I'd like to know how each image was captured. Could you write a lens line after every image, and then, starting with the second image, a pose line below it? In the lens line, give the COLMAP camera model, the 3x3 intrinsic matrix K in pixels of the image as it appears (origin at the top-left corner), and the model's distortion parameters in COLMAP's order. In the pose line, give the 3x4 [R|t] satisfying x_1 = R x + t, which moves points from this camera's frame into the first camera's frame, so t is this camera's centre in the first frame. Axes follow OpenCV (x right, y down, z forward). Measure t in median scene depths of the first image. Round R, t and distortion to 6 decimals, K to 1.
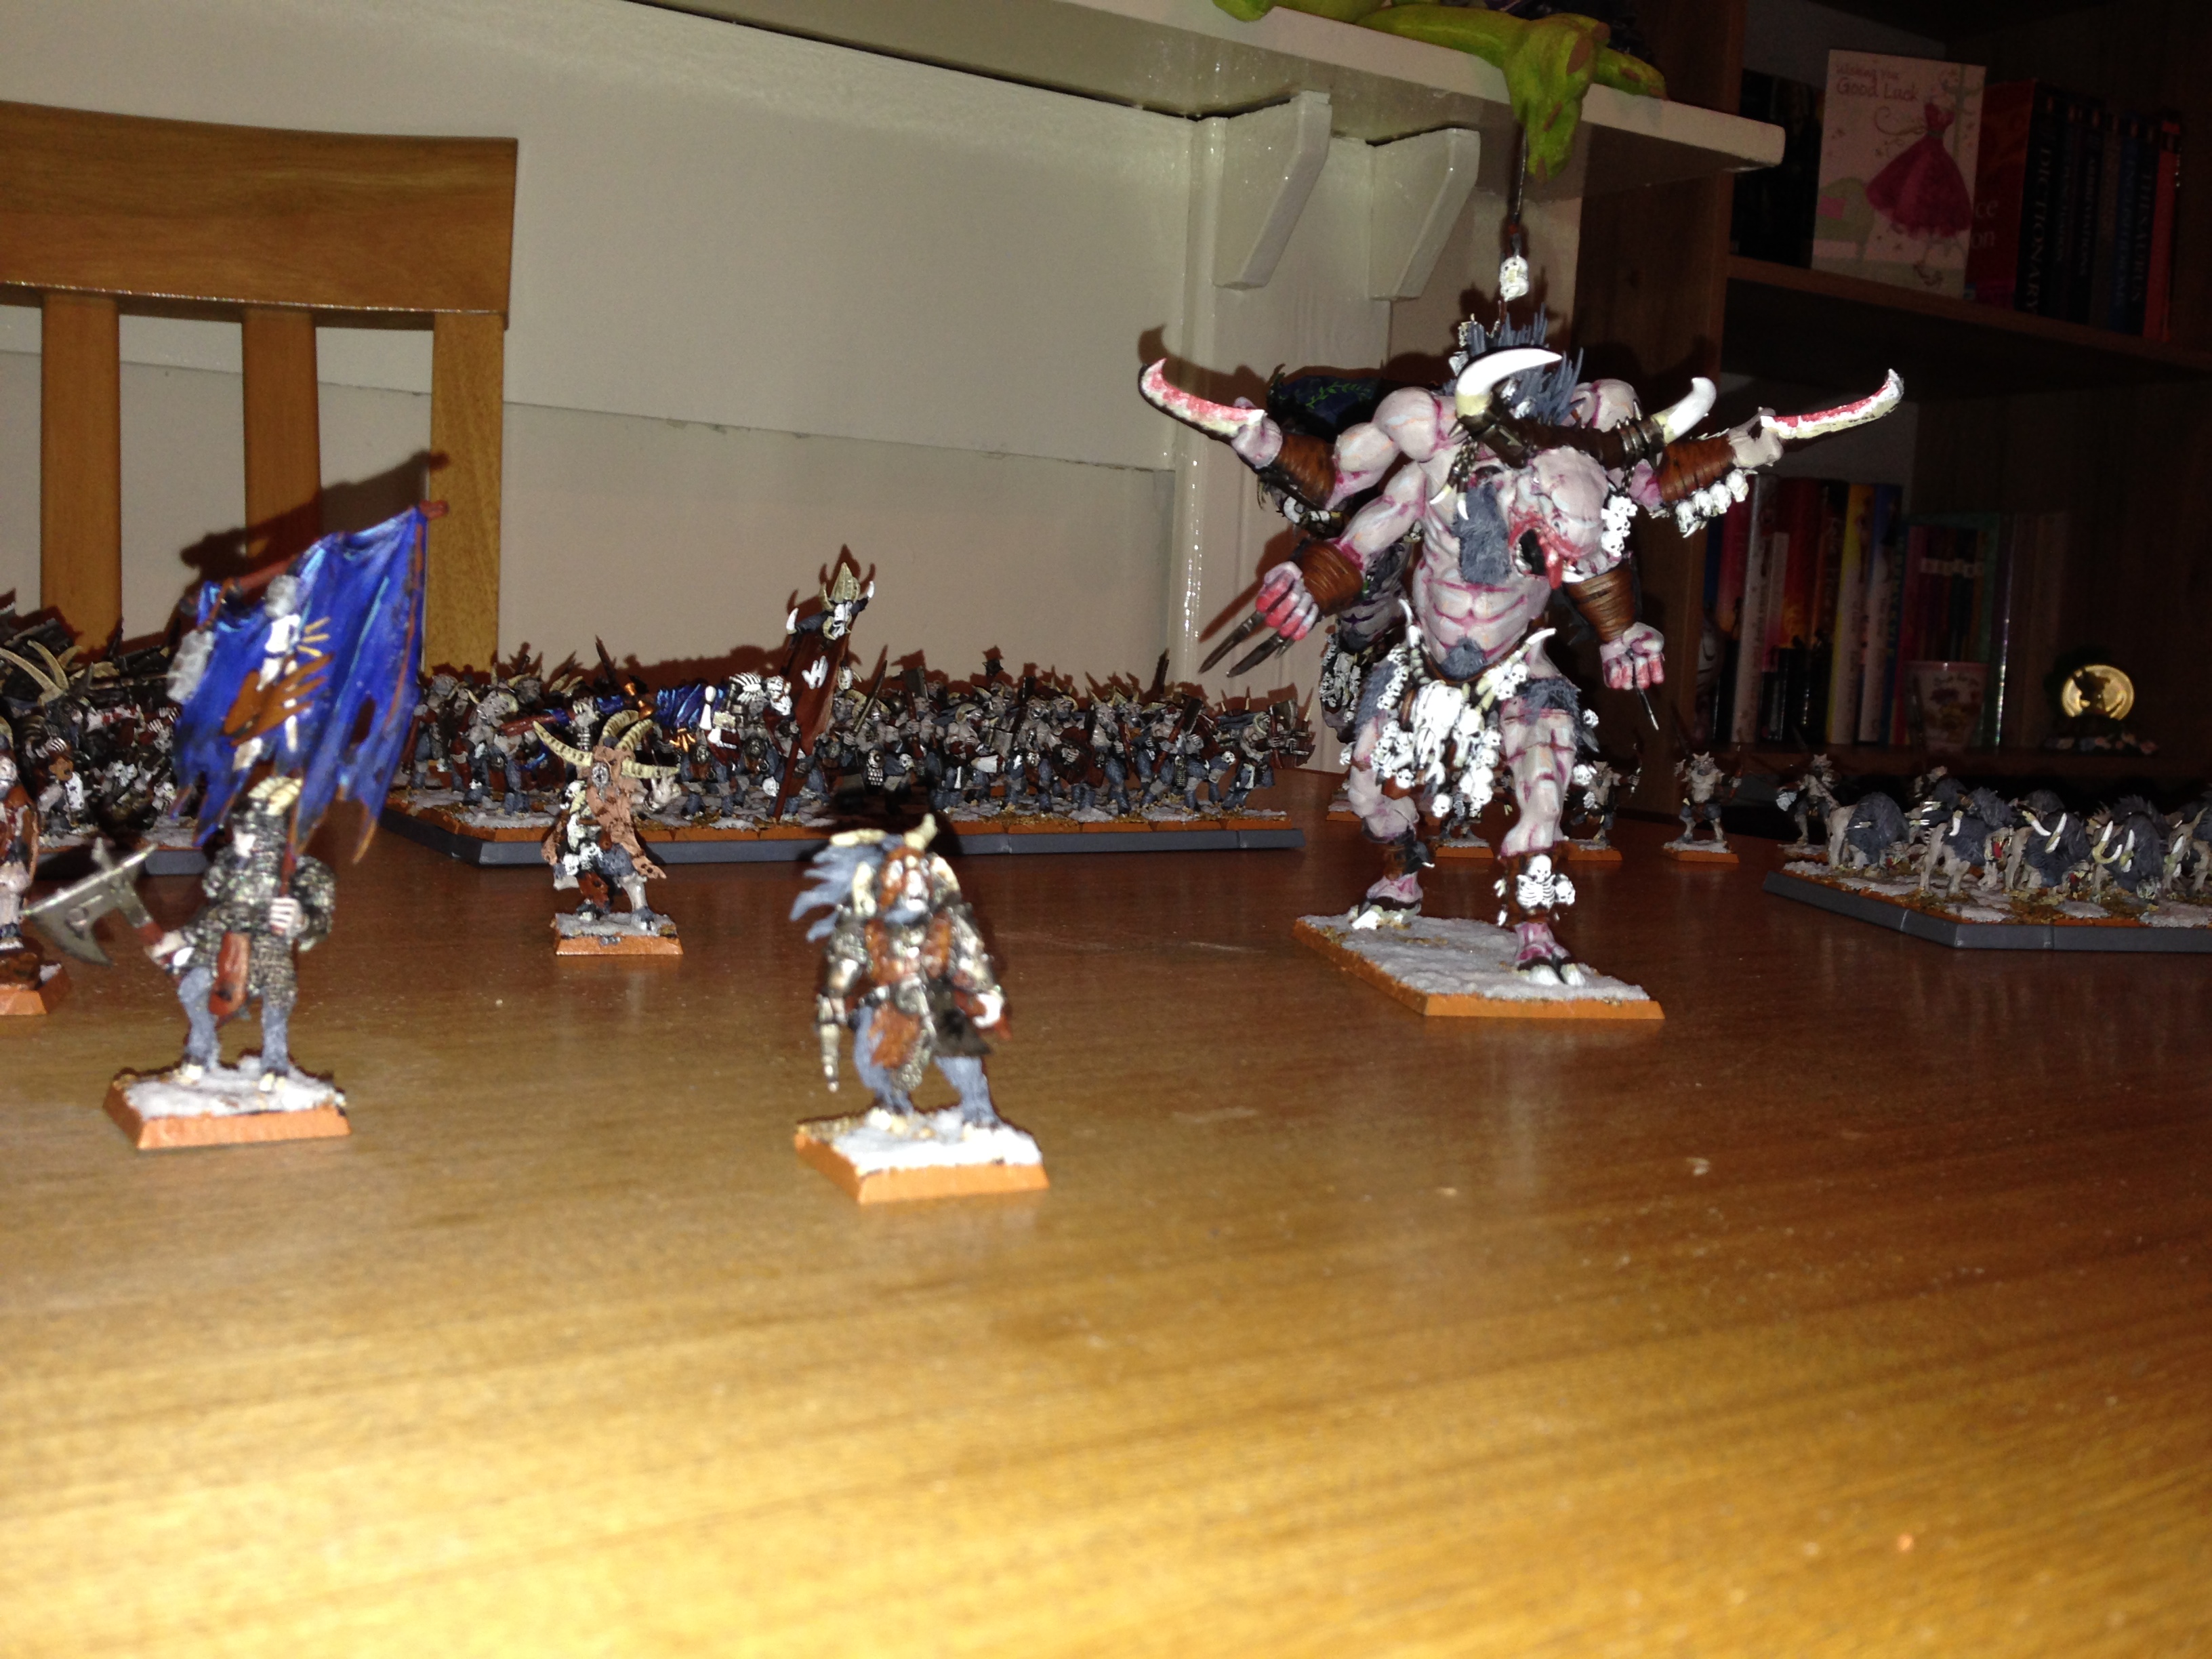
lens RADIAL K [[2071.2, 0, 1111.7], [0, 2071.2, 823.8], [0, 0, 1]] dist [0.070007, -0.084435]
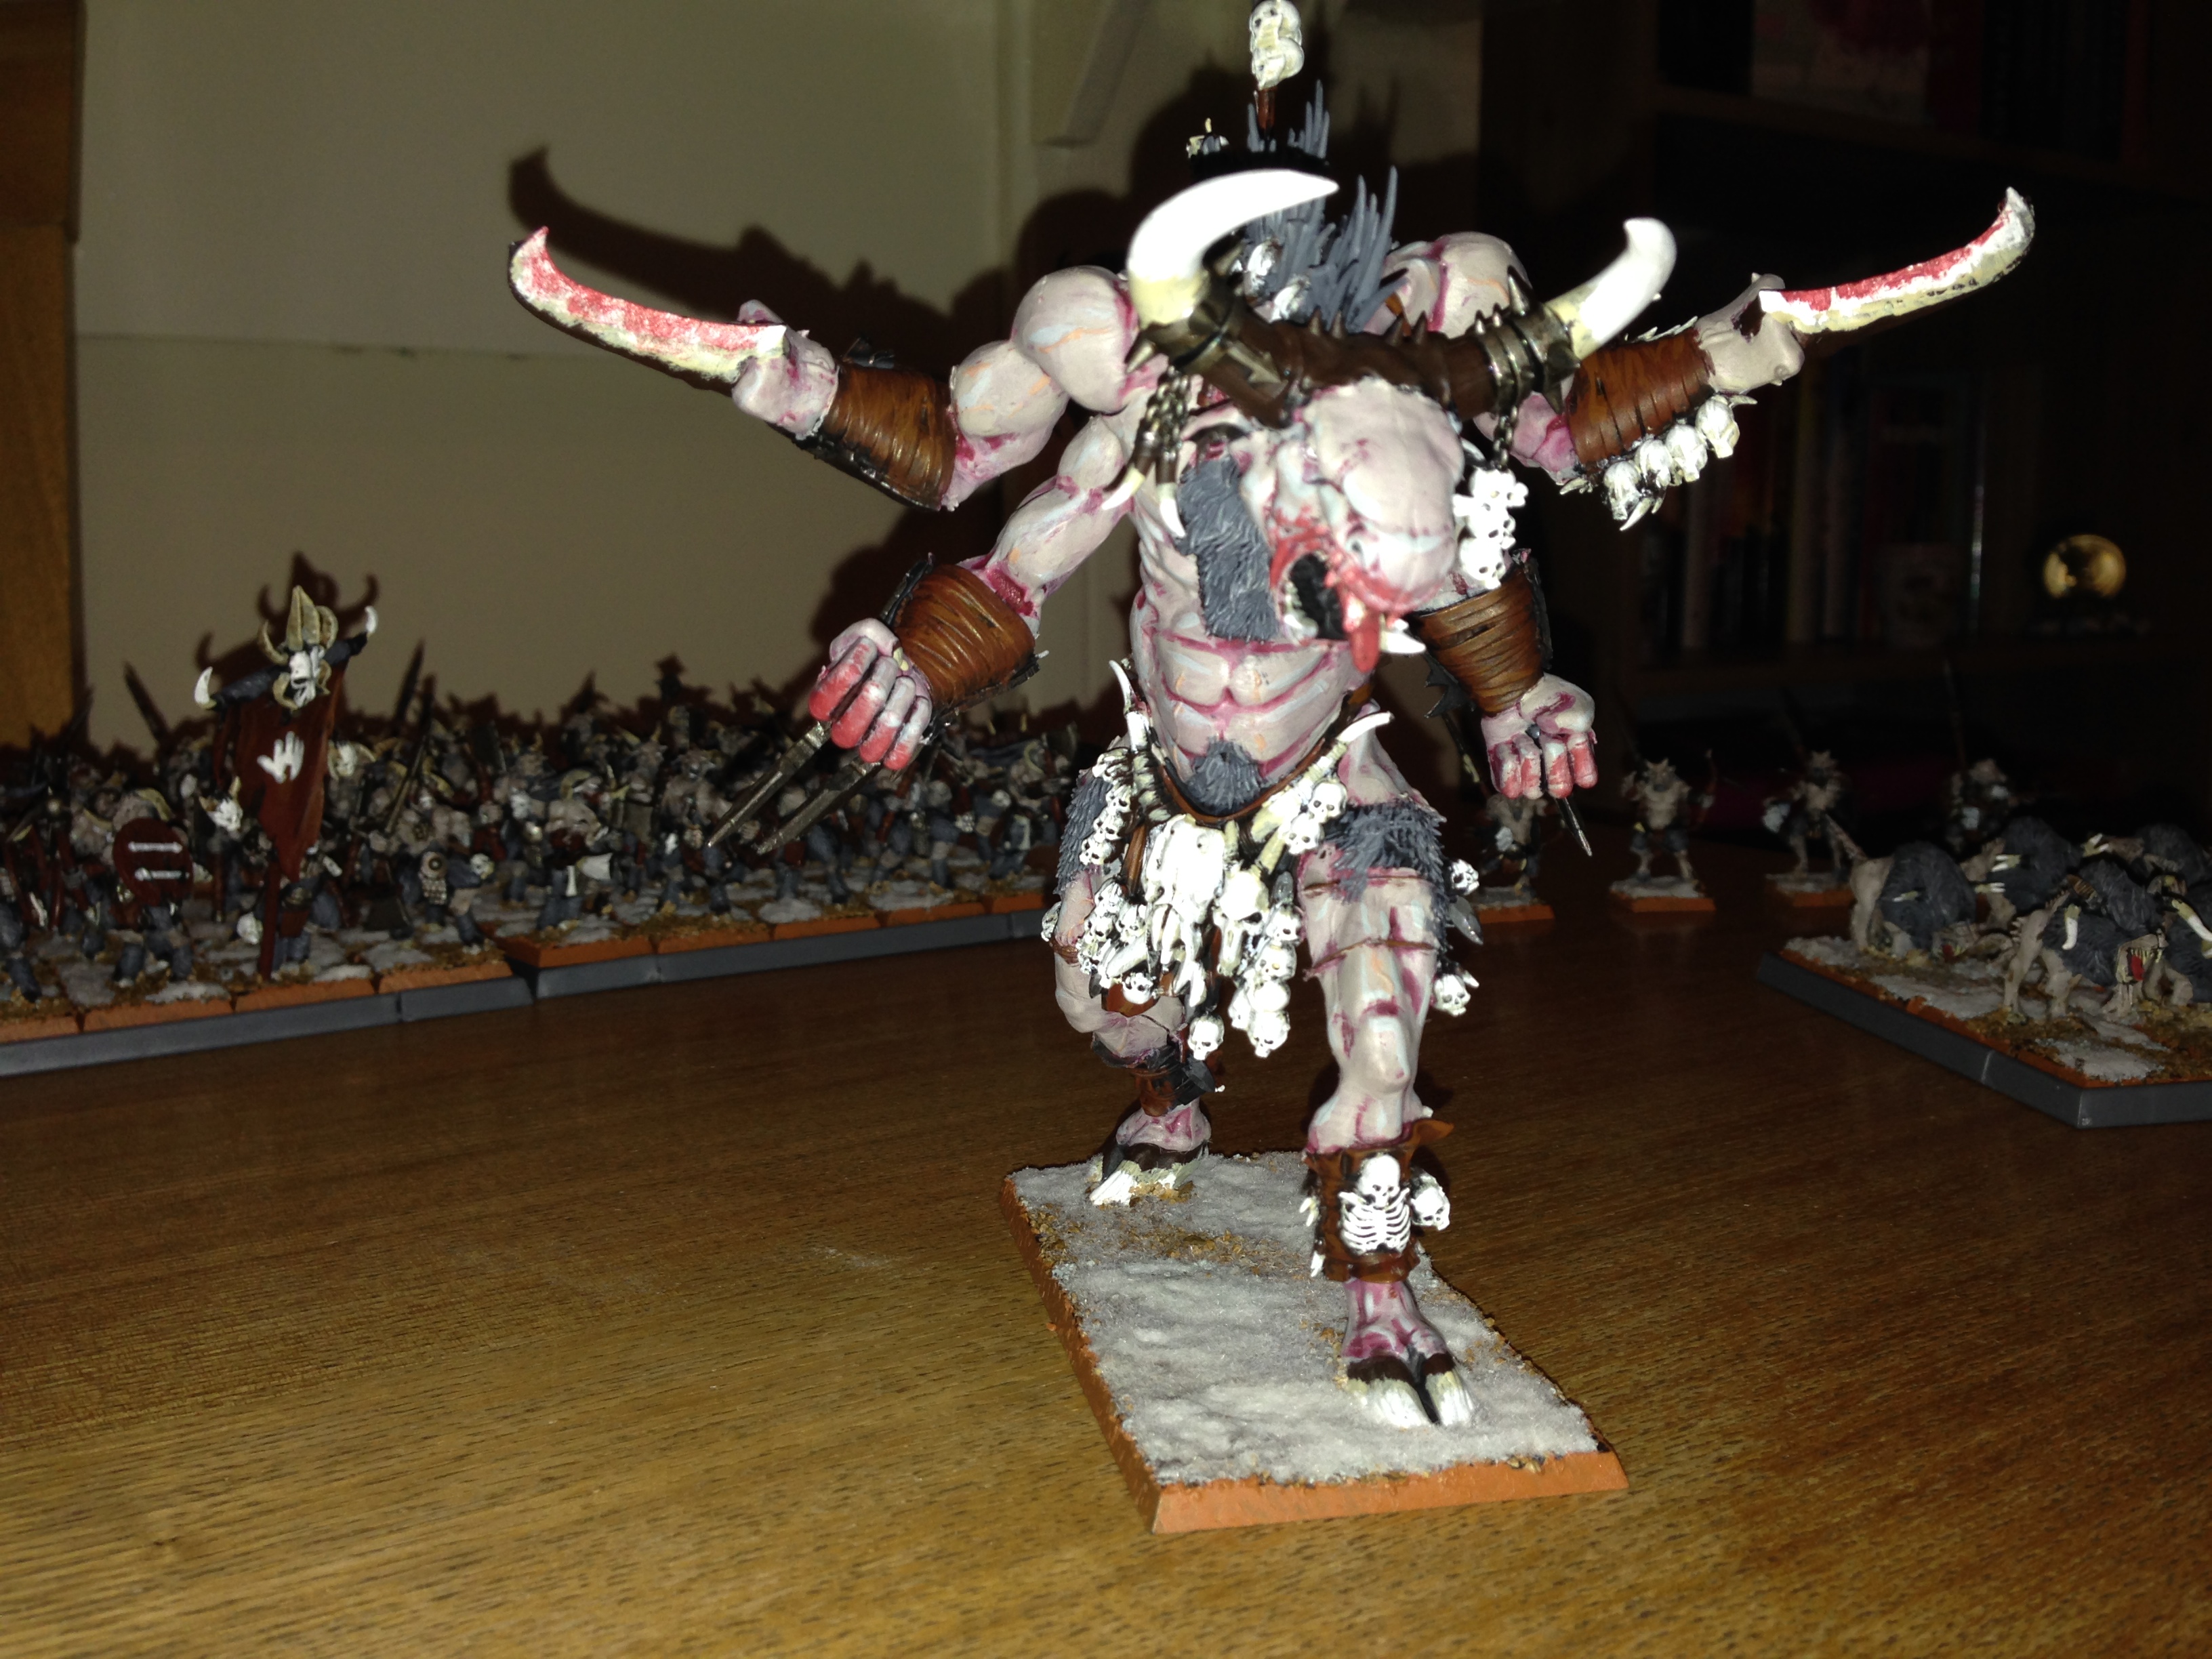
lens RADIAL K [[2095.1, 0, 1127.3], [0, 2095.1, 830.1], [0, 0, 1]] dist [0.043134, -0.009780]
pose [[0.997916, -0.056996, 0.030248, 0.128485], [0.055295, 0.996990, 0.054353, -0.096907], [-0.033255, -0.052567, 0.998064, 0.465868]]
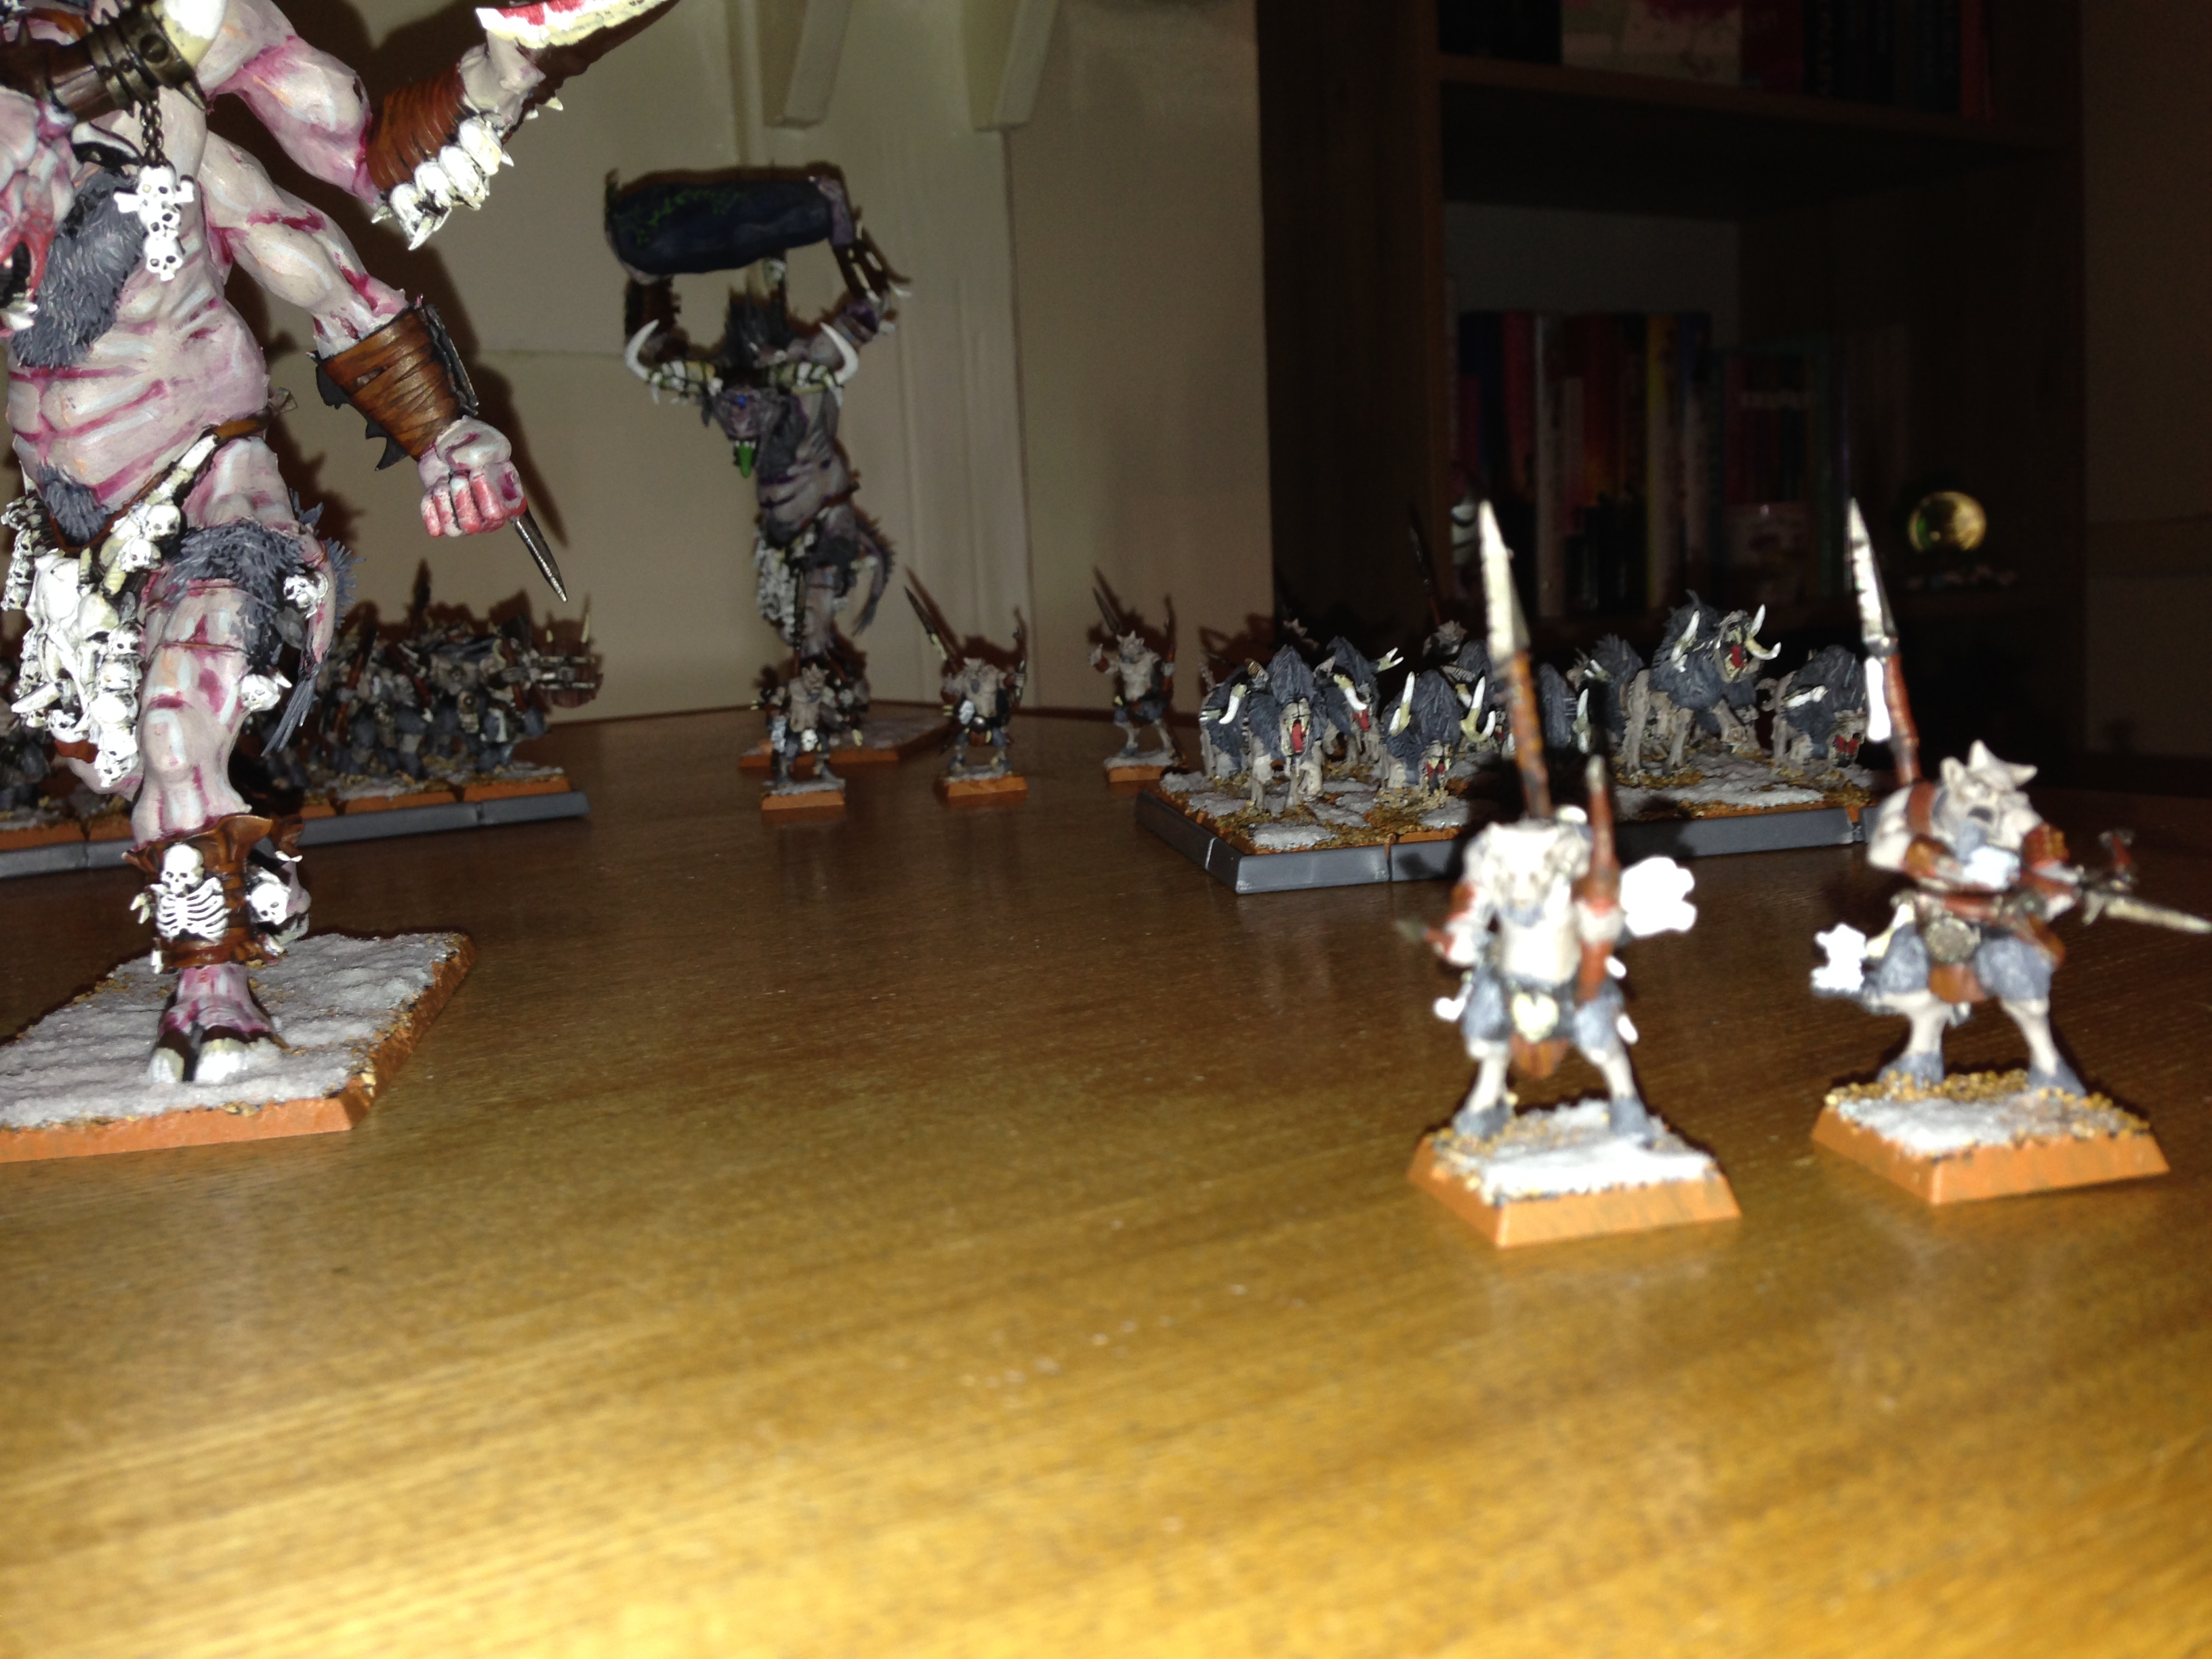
lens RADIAL K [[2071.2, 0, 1111.7], [0, 2071.2, 823.8], [0, 0, 1]] dist [0.070007, -0.084435]
pose [[0.995216, -0.097667, -0.002433, 0.446232], [0.097696, 0.994770, 0.029811, 0.017179], [-0.000491, -0.029906, 0.999553, 0.433182]]
